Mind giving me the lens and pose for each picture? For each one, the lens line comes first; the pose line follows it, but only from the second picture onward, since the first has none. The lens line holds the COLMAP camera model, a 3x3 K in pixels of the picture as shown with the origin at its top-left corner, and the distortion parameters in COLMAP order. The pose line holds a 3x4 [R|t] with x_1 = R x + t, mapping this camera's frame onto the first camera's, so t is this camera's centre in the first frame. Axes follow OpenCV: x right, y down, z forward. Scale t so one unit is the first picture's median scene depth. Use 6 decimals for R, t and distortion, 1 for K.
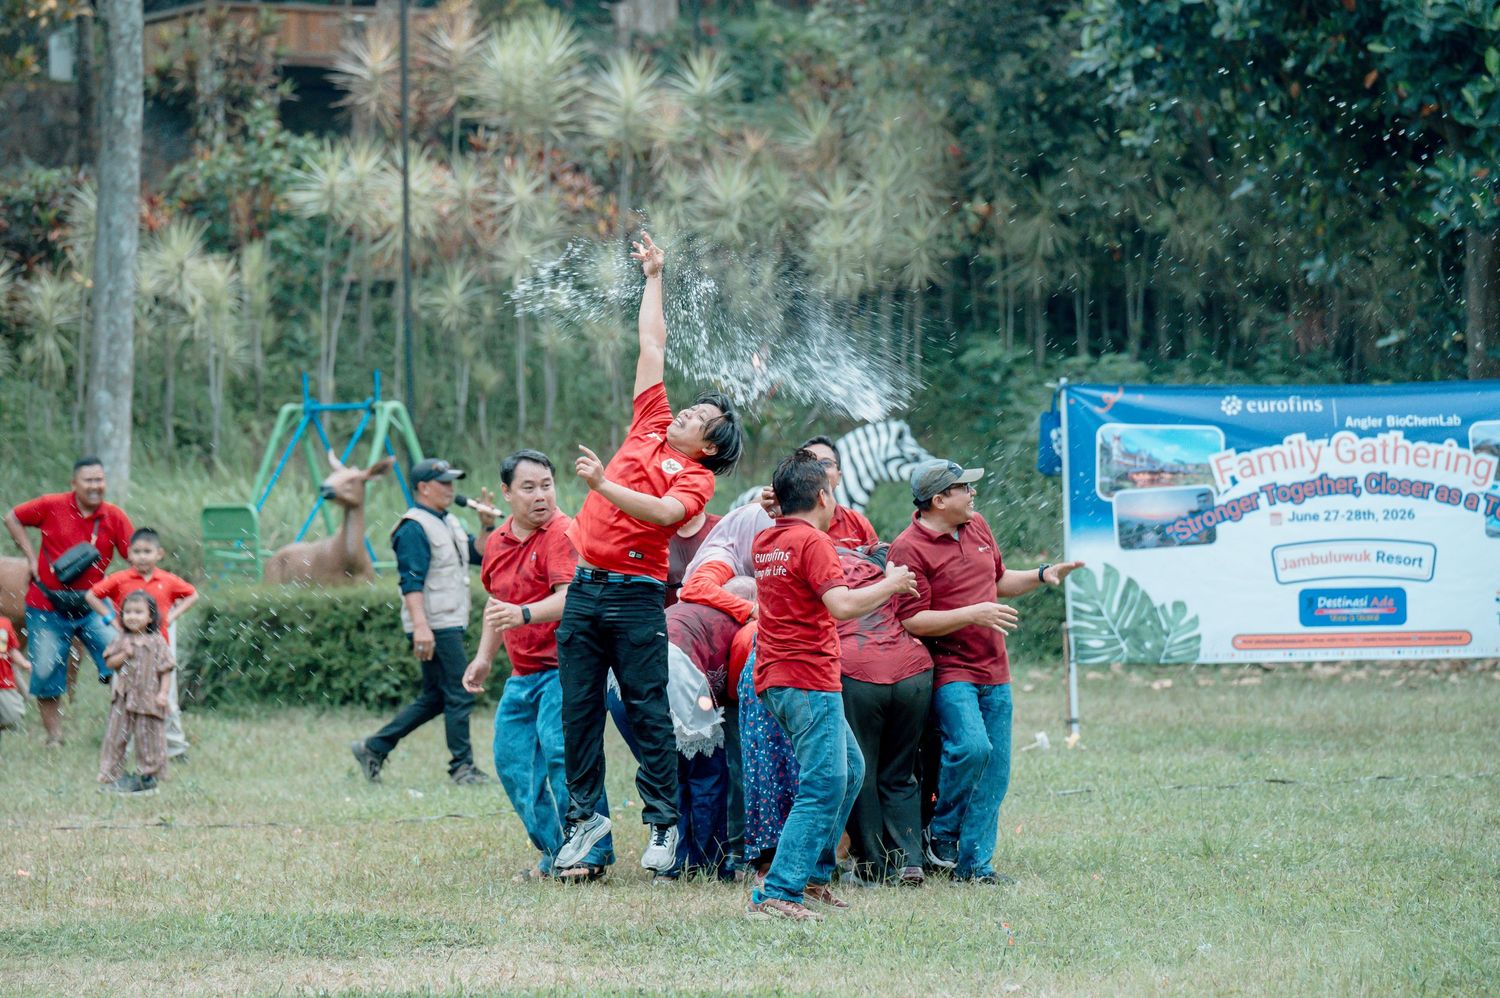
lens RADIAL K [[6425.6, 0, 742.3], [0, 6425.6, 491.3], [0, 0, 1]] dist [0.106332, 0.000000]
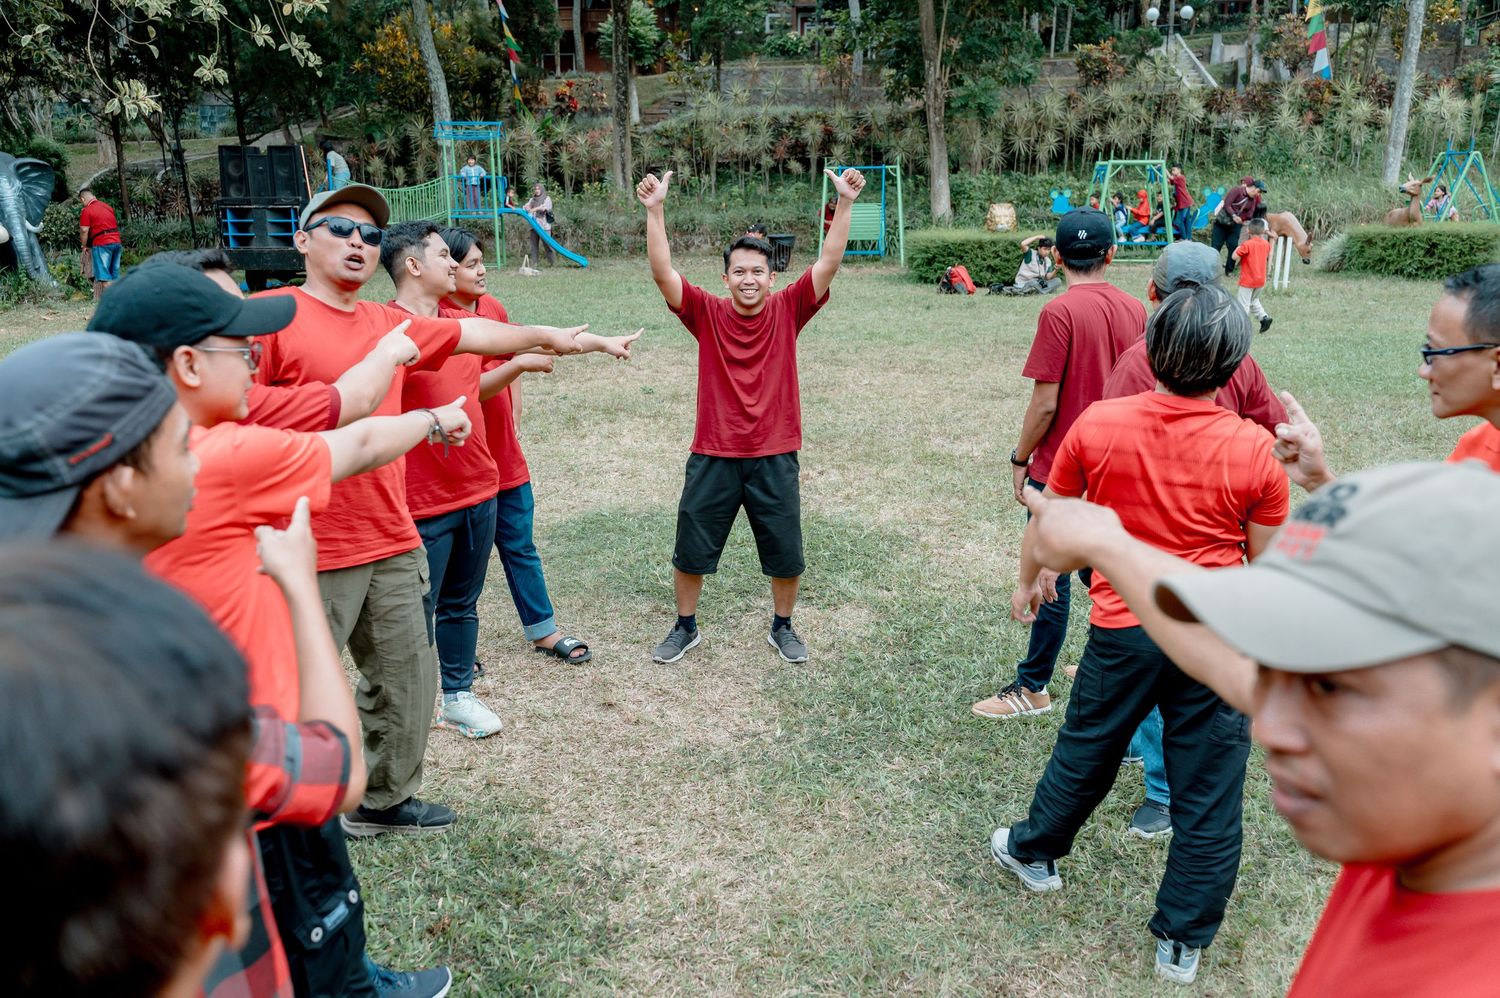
lens RADIAL K [[1186.8, 0, 762.0], [0, 1186.8, 506.7], [0, 0, 1]] dist [0.005018, -0.007222]
pose [[0.766689, 0.174213, -0.617931, 0.046498], [0.003345, 0.961383, 0.275194, -0.008200], [0.642011, -0.213055, 0.736498, 0.387850]]
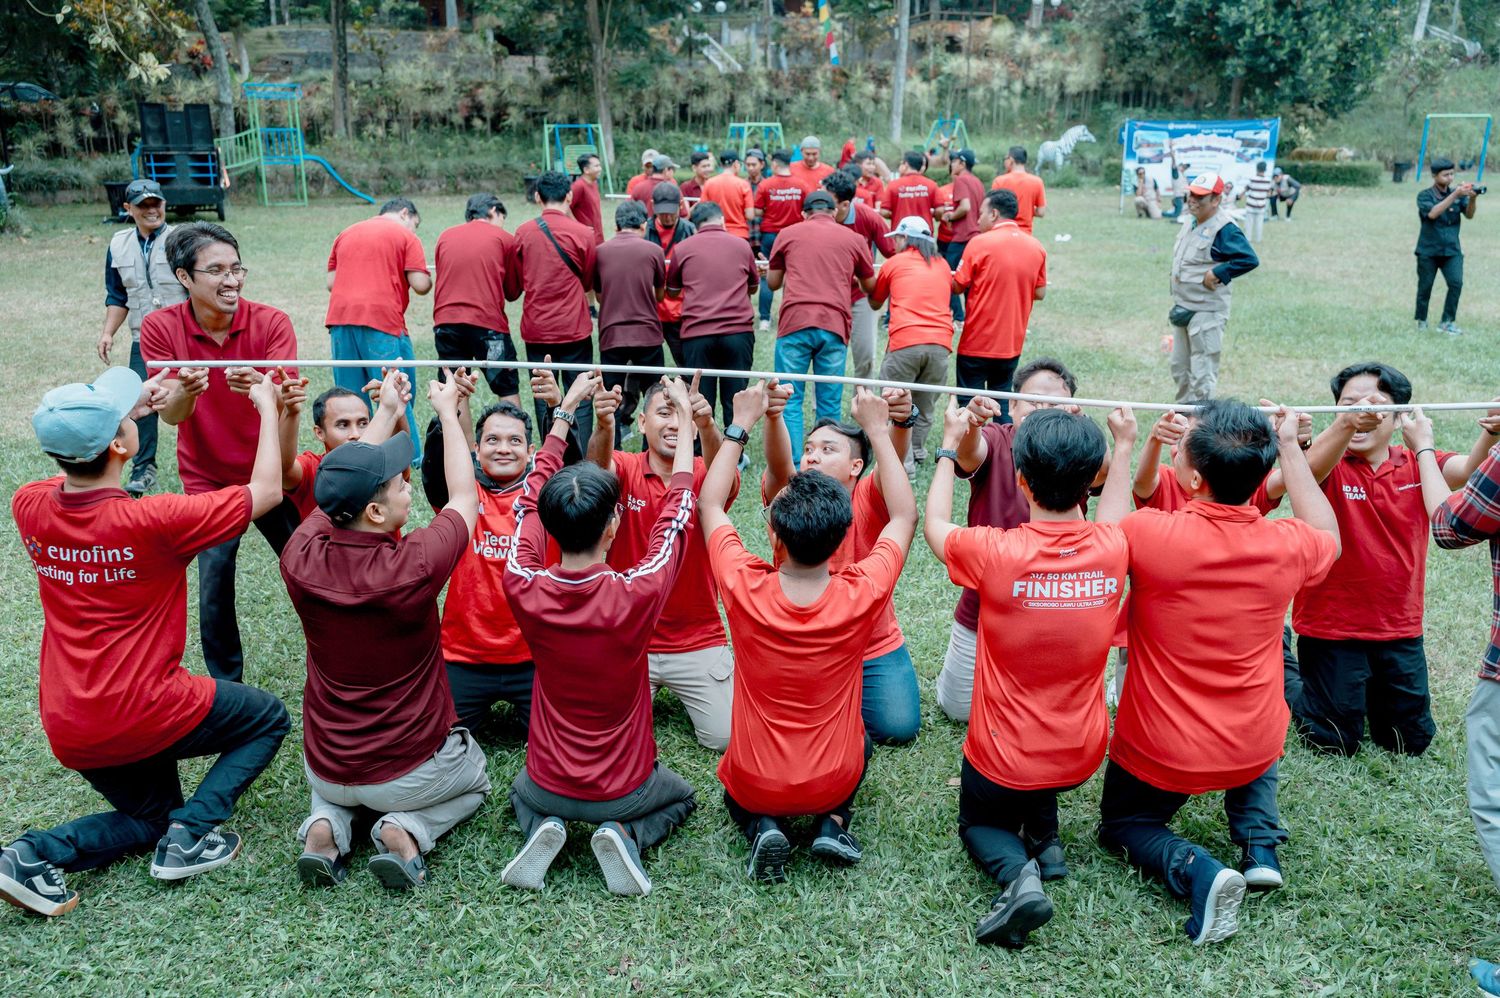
lens RADIAL K [[1186.8, 0, 756.9], [0, 1186.8, 490.0], [0, 0, 1]] dist [0.005018, -0.007222]
pose [[0.972406, 0.078124, -0.219827, 0.006093], [-0.010244, 0.955653, 0.294315, -0.009636], [0.233071, -0.283942, 0.930083, 0.168512]]
